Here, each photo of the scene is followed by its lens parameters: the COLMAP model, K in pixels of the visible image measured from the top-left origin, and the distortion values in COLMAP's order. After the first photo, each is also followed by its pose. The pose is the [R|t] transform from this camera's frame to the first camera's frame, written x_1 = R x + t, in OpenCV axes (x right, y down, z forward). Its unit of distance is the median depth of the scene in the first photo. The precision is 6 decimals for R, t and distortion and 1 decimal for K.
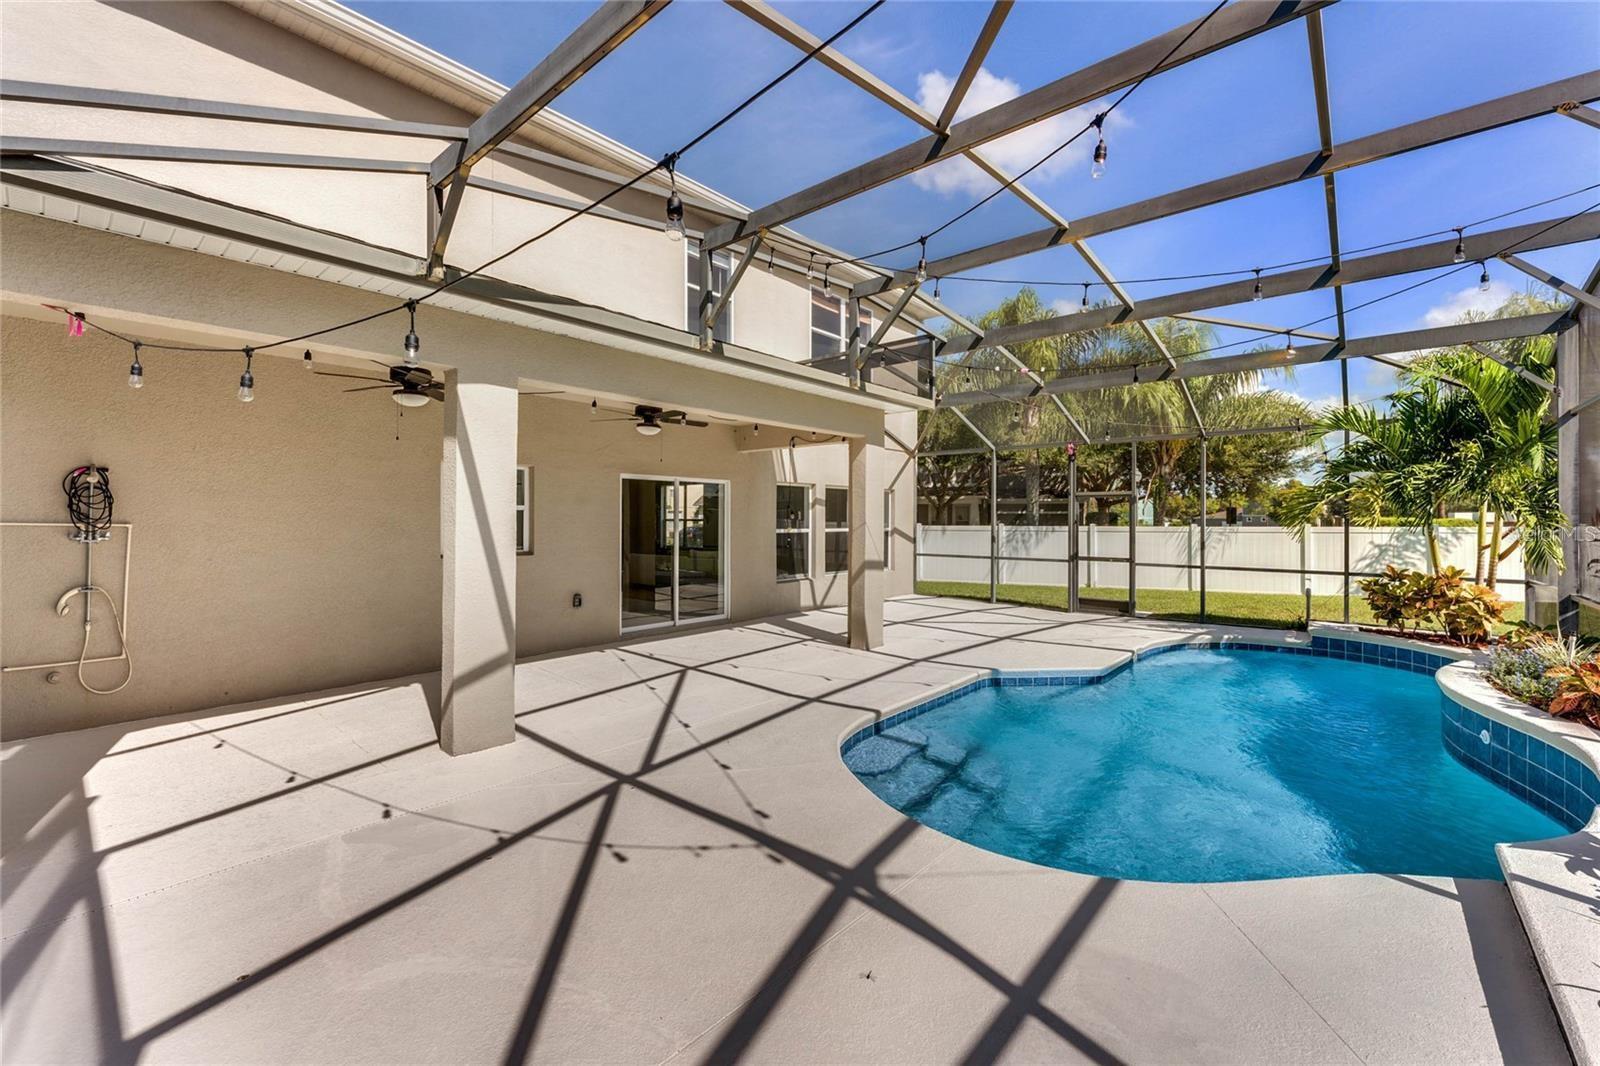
lens RADIAL K [[646.2, 0, 794.2], [0, 646.2, 517.7], [0, 0, 1]] dist [-0.000308, 0.000222]
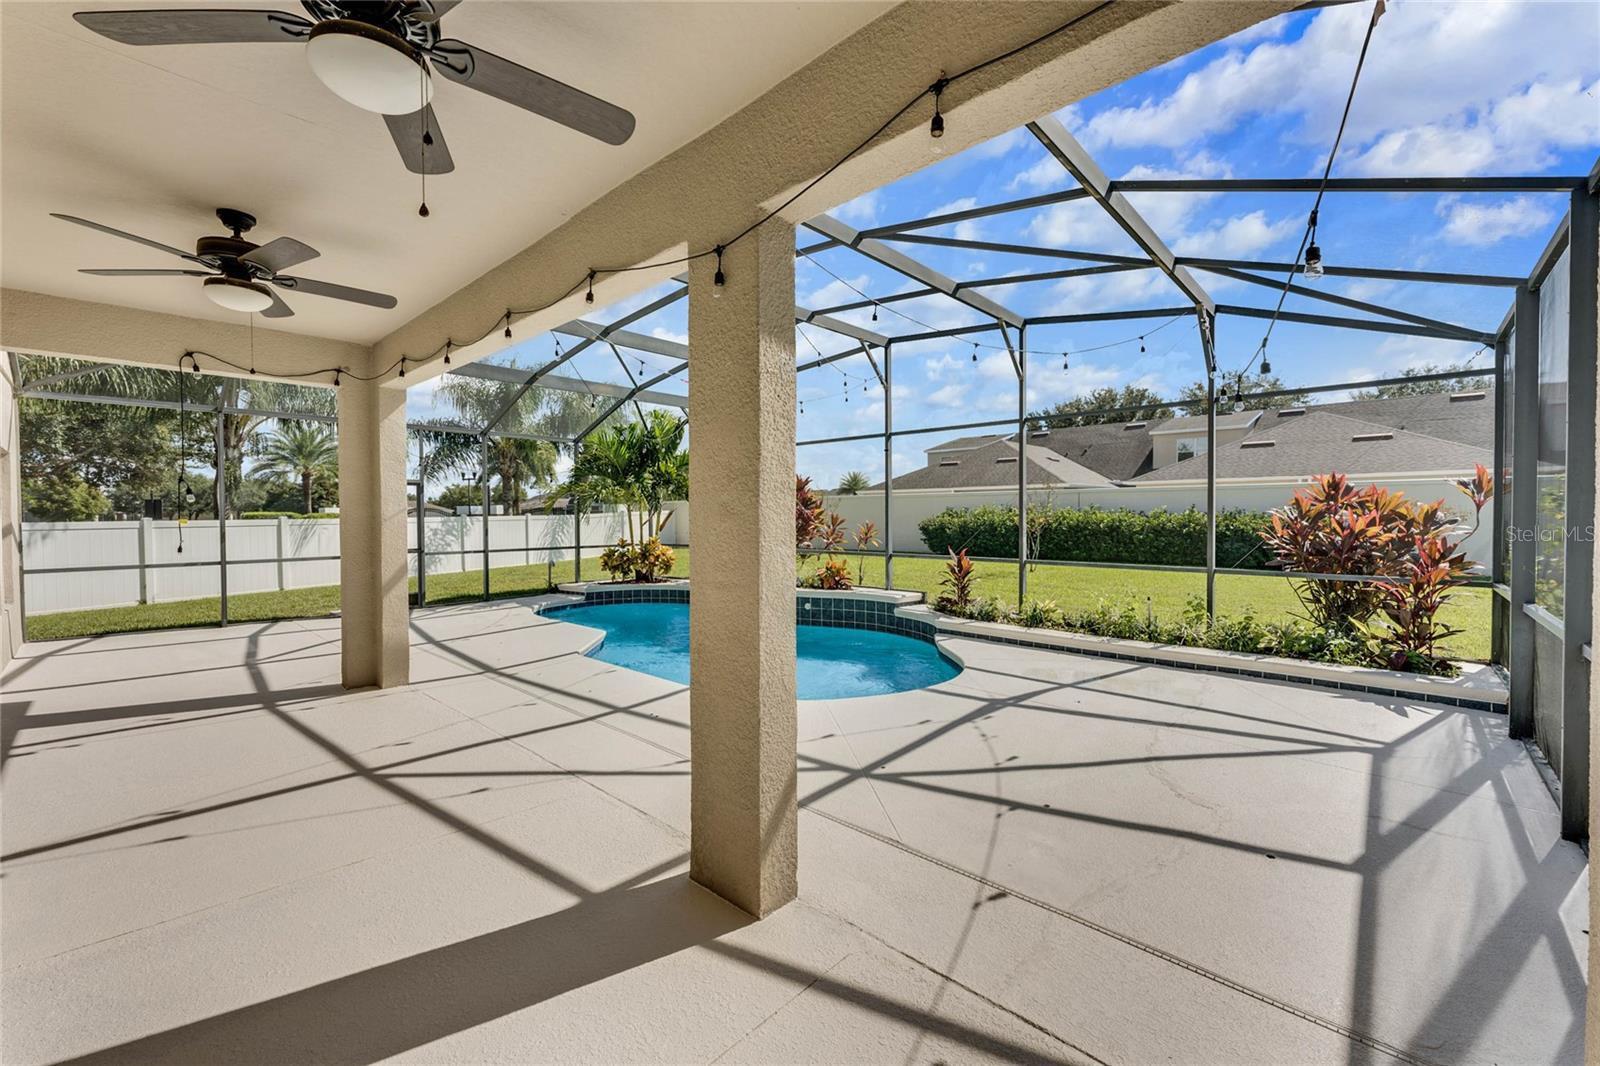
lens RADIAL K [[655.8, 0, 784.0], [0, 655.8, 508.2], [0, 0, 1]] dist [0.002487, -0.000101]
pose [[0.029742, 0.004297, 0.999548, -0.995323], [0.002621, 0.999987, -0.004376, 0.013143], [-0.999554, 0.002750, 0.029730, 0.874425]]
